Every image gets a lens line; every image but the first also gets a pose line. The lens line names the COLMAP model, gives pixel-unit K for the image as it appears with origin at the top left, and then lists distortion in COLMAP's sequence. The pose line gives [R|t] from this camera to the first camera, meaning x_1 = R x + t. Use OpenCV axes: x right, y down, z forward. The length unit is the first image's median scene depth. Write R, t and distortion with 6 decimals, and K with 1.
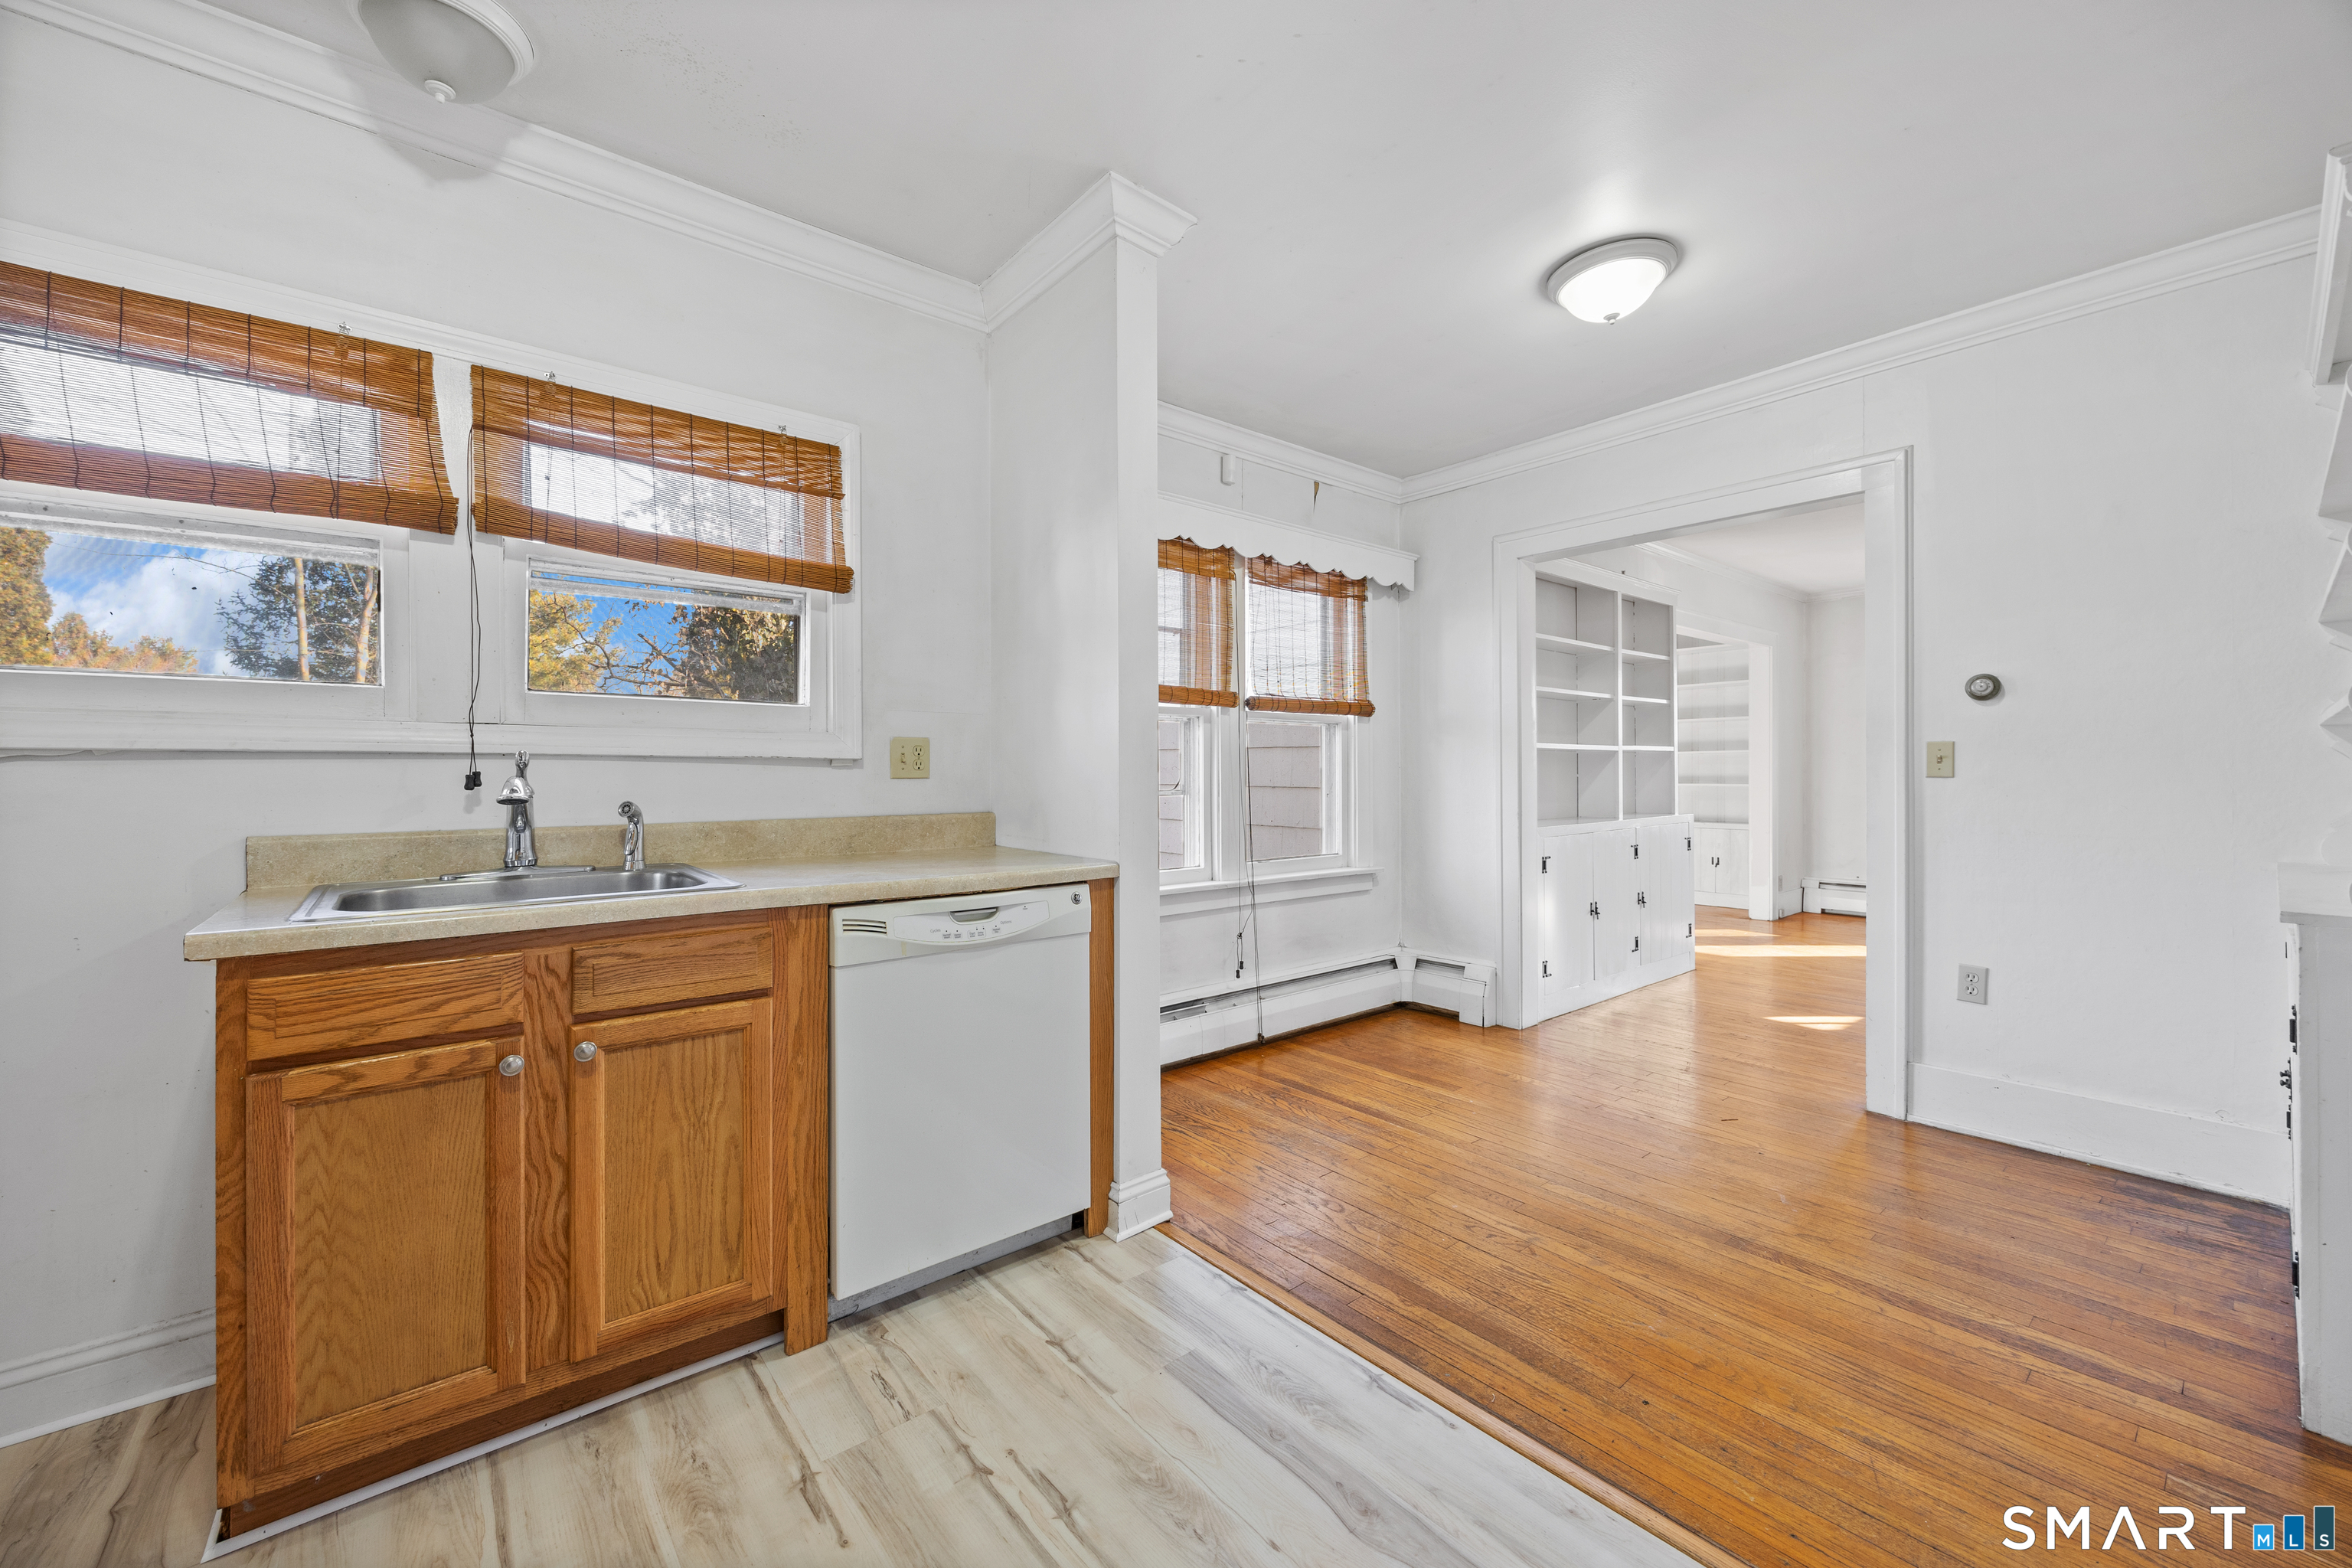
lens RADIAL K [[912.1, 0, 1168.3], [0, 912.1, 778.2], [0, 0, 1]] dist [0.001272, 0.000204]
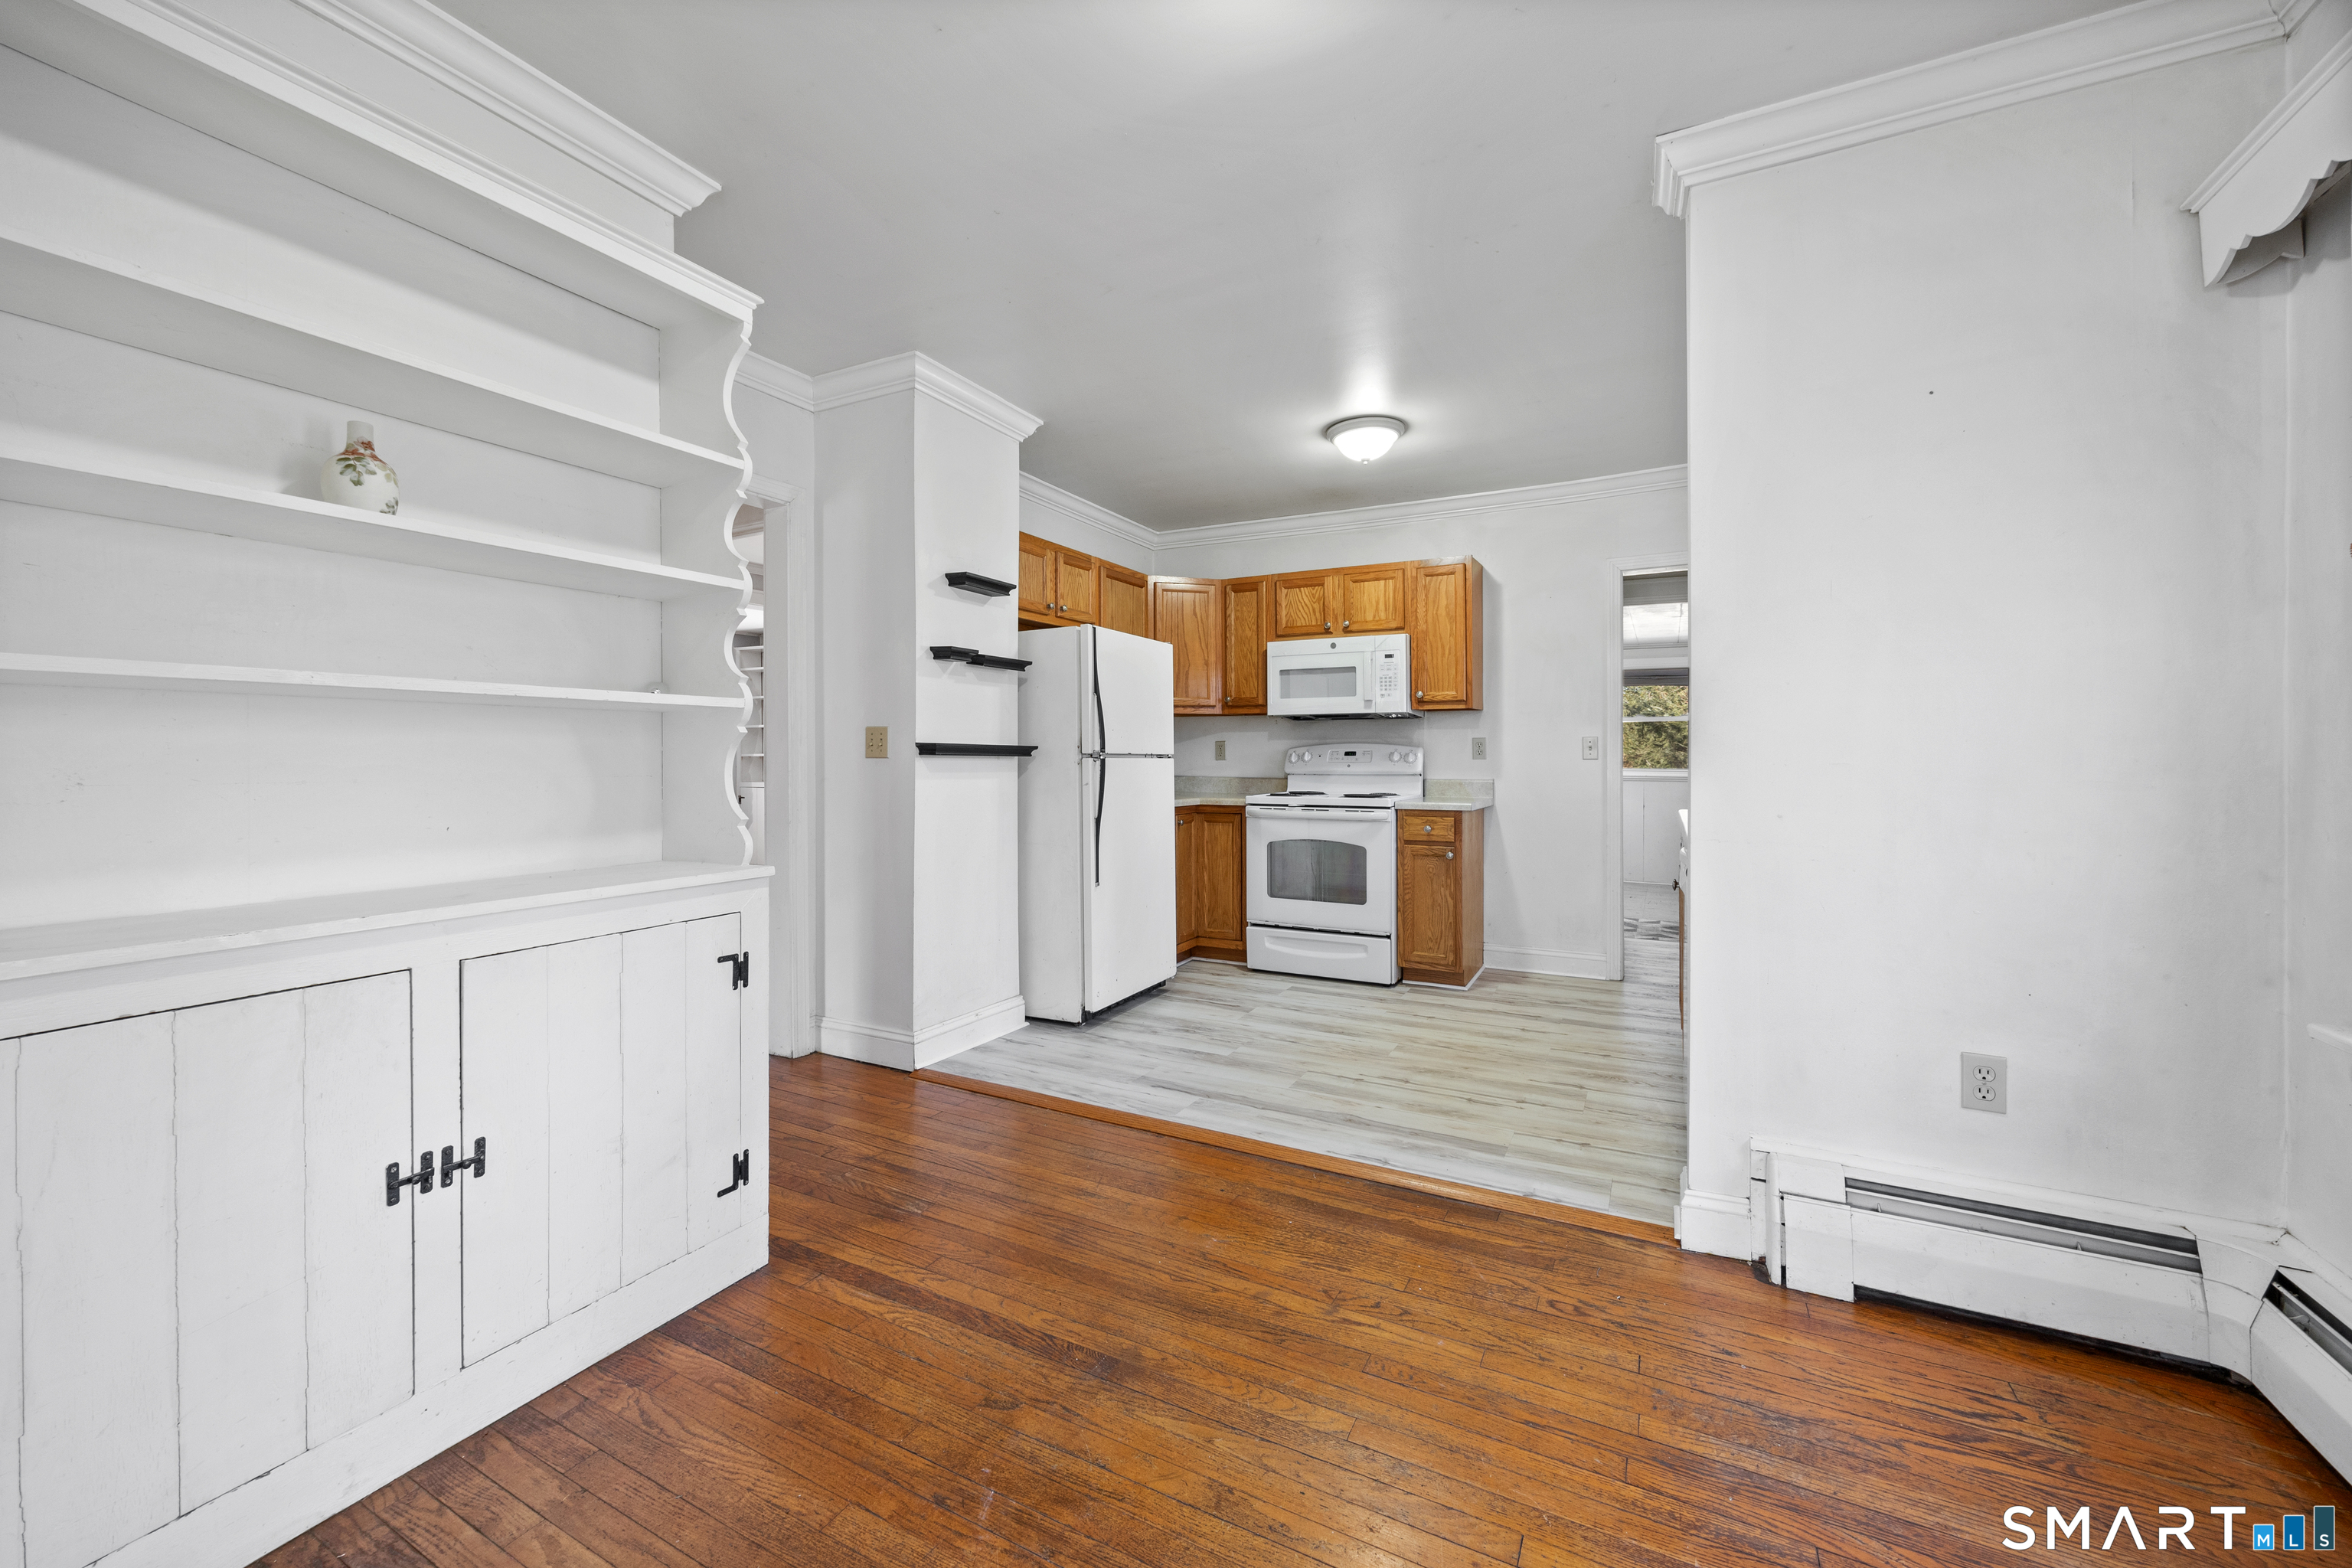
lens RADIAL K [[926.2, 0, 1180.7], [0, 926.2, 762.9], [0, 0, 1]] dist [0.001270, 0.000081]
pose [[-0.919629, 0.006806, -0.392729, 0.947660], [-0.000060, 0.999847, 0.017469, -0.017011], [0.392788, 0.016088, -0.919488, 1.896951]]
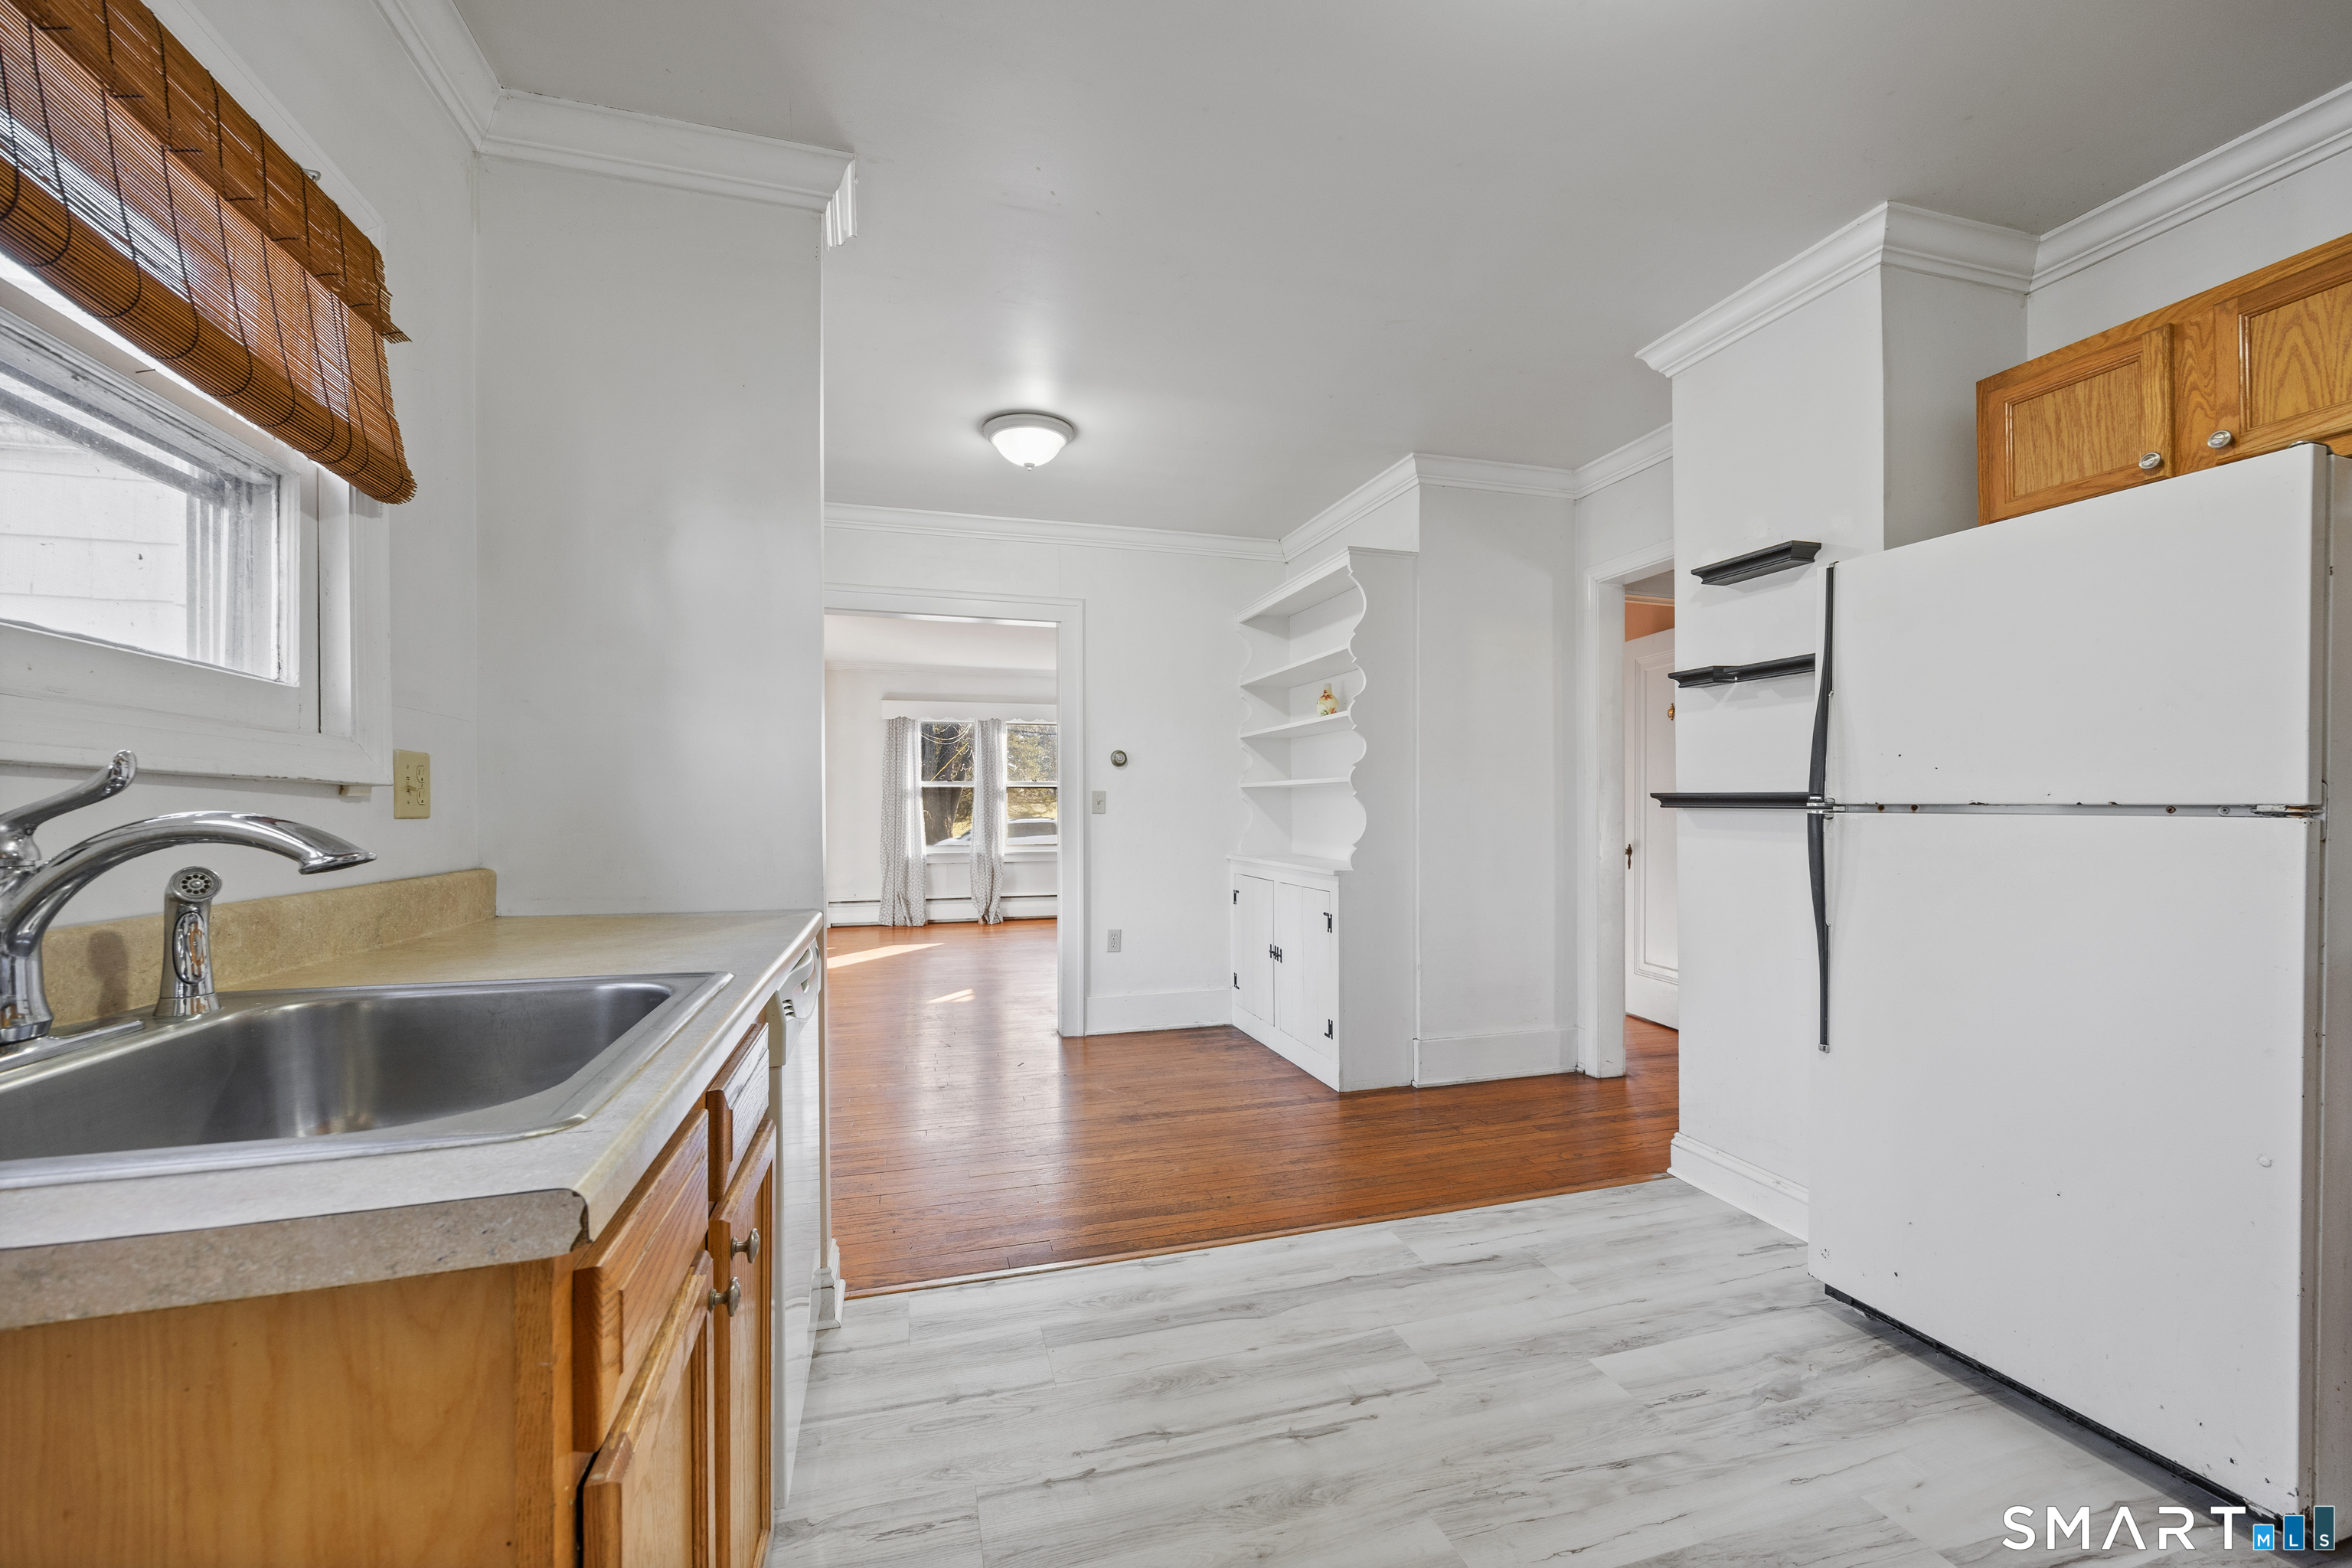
lens RADIAL K [[924.1, 0, 1176.4], [0, 924.1, 808.0], [0, 0, 1]] dist [-0.001661, -0.000023]
pose [[0.391513, 0.002858, 0.920168, -0.840891], [0.007371, 0.999953, -0.006242, 0.001669], [-0.920143, 0.009226, 0.391474, 0.357519]]
